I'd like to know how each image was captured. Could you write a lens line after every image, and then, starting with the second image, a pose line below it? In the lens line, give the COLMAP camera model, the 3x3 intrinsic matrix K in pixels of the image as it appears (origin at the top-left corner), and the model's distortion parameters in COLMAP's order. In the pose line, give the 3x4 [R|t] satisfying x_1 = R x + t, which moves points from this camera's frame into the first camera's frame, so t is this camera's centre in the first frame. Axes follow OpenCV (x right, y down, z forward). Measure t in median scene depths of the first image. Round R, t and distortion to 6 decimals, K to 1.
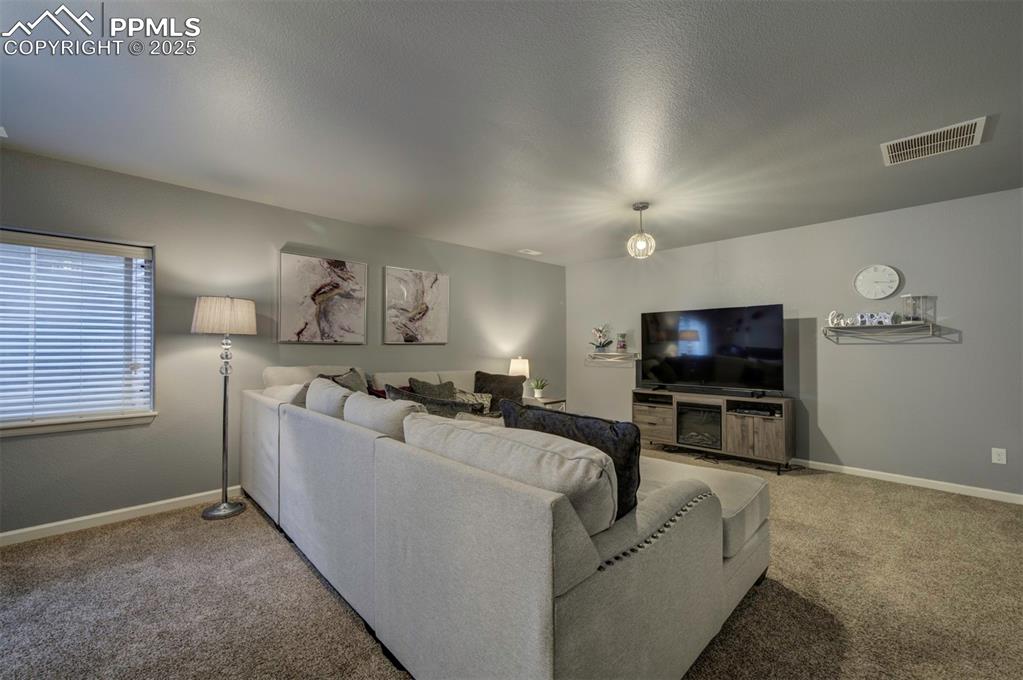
lens RADIAL K [[416.7, 0, 513.9], [0, 416.7, 339.9], [0, 0, 1]] dist [-0.009871, 0.002932]
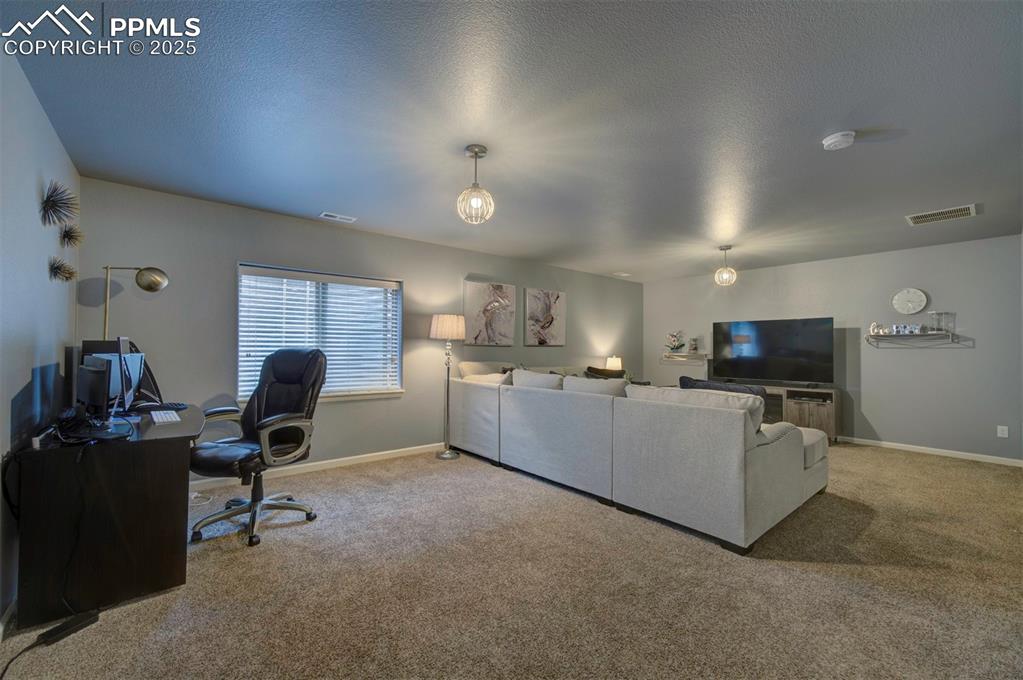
lens RADIAL K [[416.7, 0, 508.6], [0, 416.7, 339.2], [0, 0, 1]] dist [-0.009871, 0.002932]
pose [[0.997057, 0.005192, -0.076486, -0.295805], [-0.005455, 0.999980, -0.003231, -0.007727], [0.076468, 0.003638, 0.997065, -0.415546]]
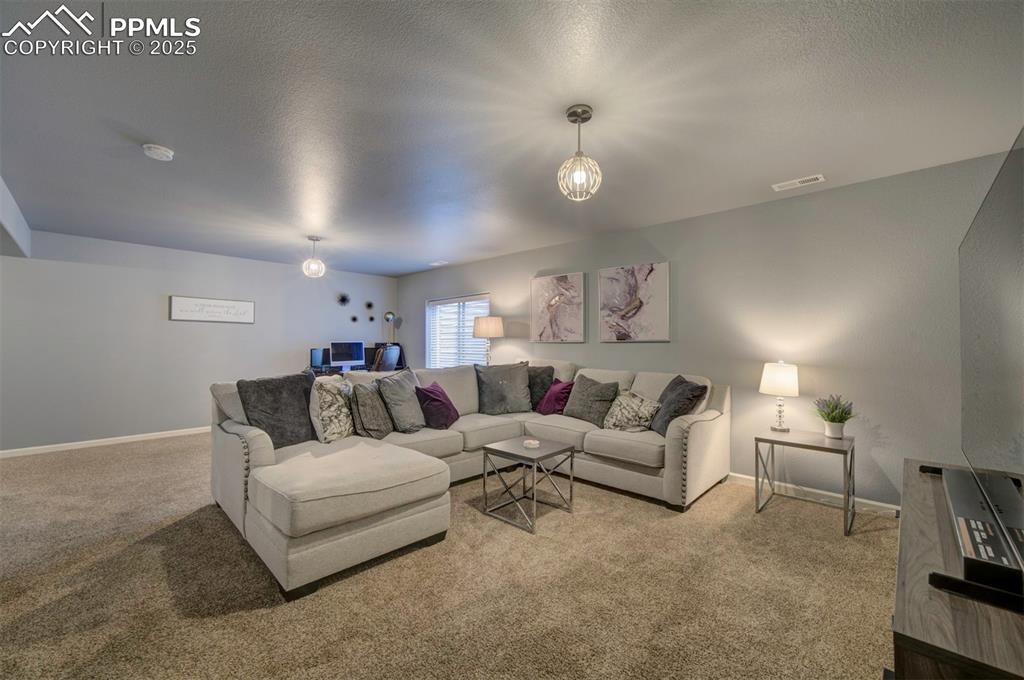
lens RADIAL K [[417.1, 0, 512.0], [0, 417.1, 343.2], [0, 0, 1]] dist [-0.009871, 0.002932]
pose [[0.028719, -0.002660, -0.999584, 0.868938], [0.013547, 0.999906, -0.002272, 0.013105], [0.999496, -0.013476, 0.028753, 0.829298]]
